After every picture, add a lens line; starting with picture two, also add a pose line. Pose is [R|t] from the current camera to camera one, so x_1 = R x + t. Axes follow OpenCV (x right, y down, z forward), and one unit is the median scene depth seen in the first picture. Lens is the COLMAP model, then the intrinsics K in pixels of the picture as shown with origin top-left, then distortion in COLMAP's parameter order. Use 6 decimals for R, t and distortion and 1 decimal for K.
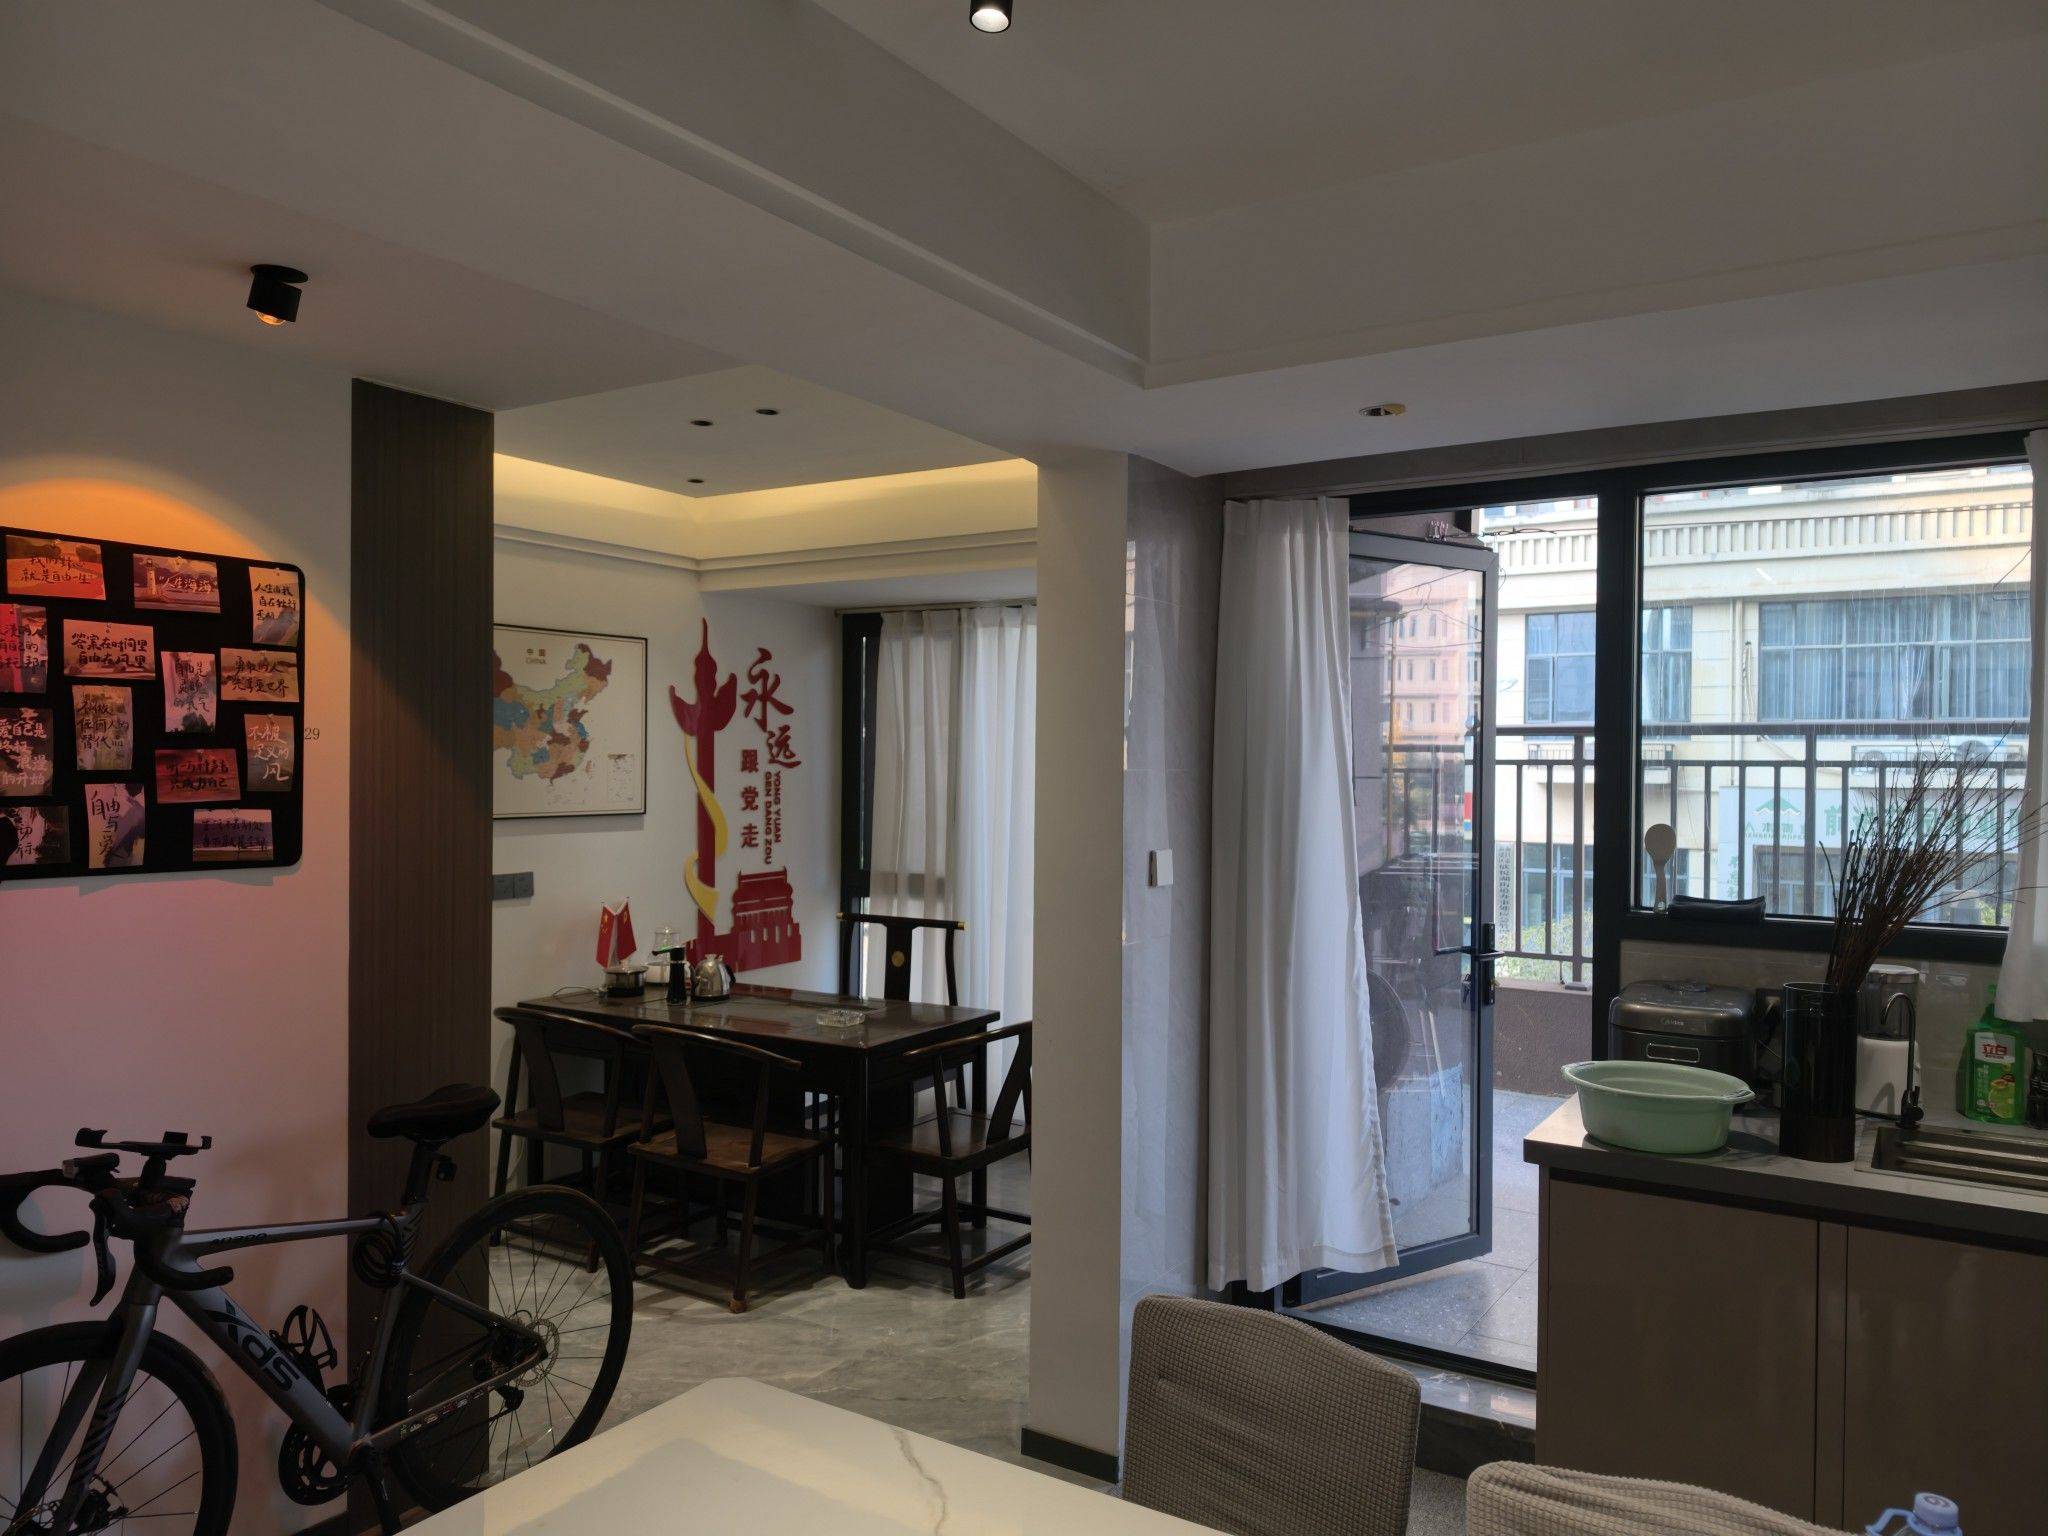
lens RADIAL K [[1452.0, 0, 1024.0], [0, 1452.0, 768.0], [0, 0, 1]] dist [0.086054, -0.092865]
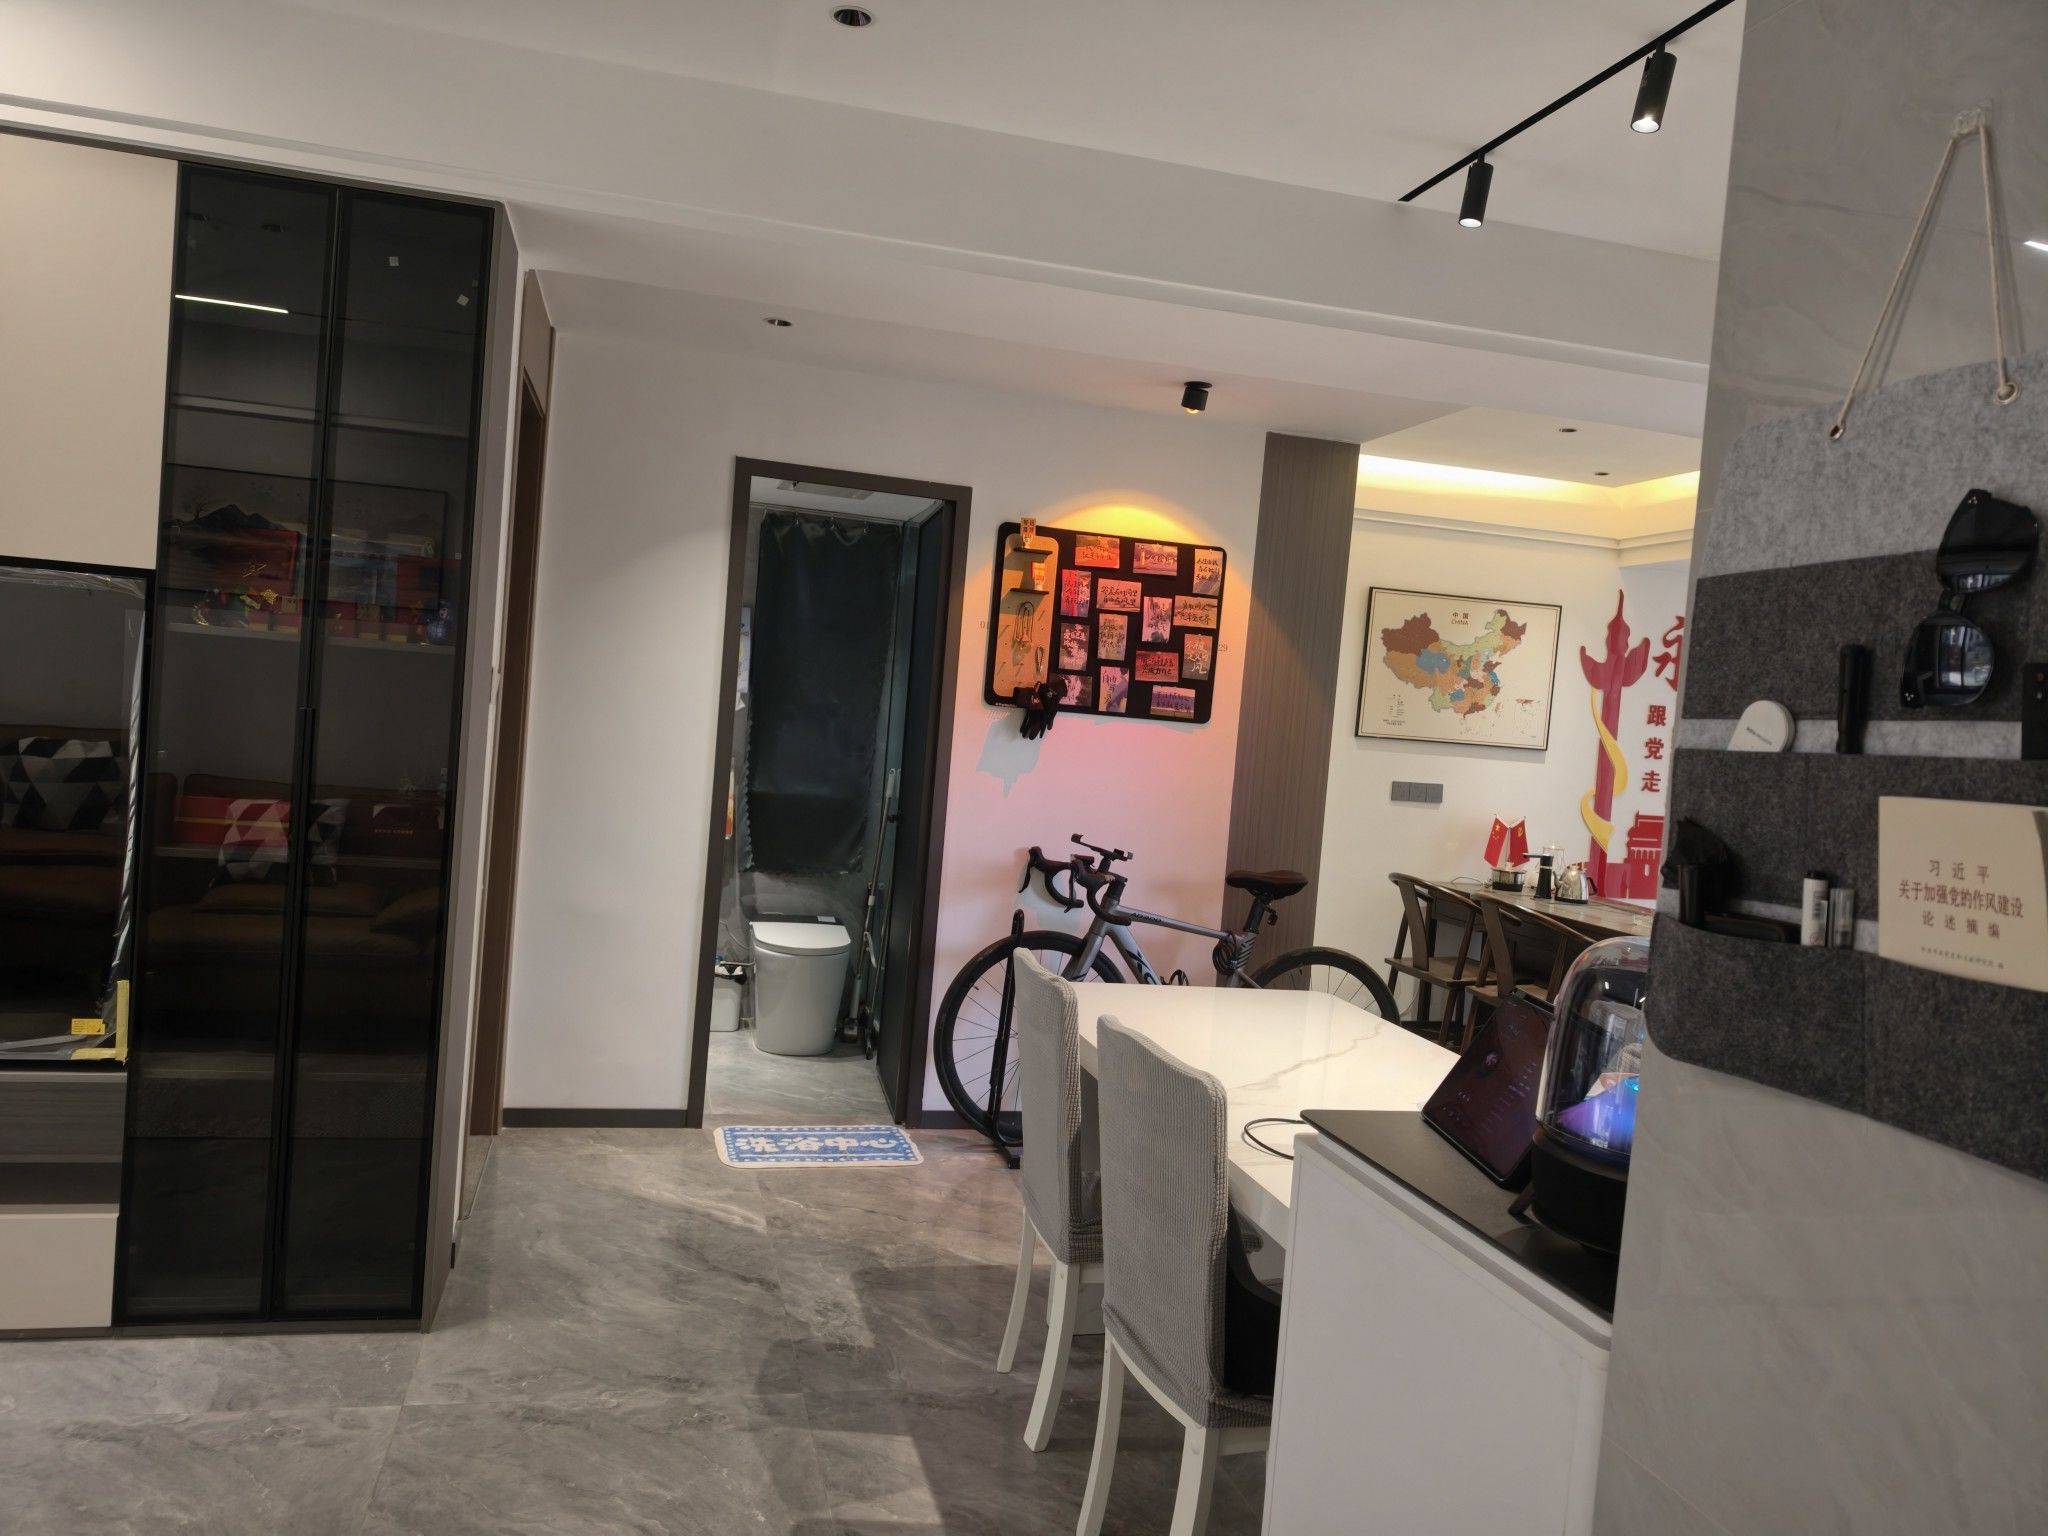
lens RADIAL K [[1449.9, 0, 991.2], [0, 1449.9, 764.2], [0, 0, 1]] dist [0.002030, -0.000130]
pose [[0.717109, 0.074404, -0.692978, 0.483136], [-0.073311, 0.996822, 0.031164, 0.076795], [0.693094, 0.028455, 0.720285, -0.368007]]
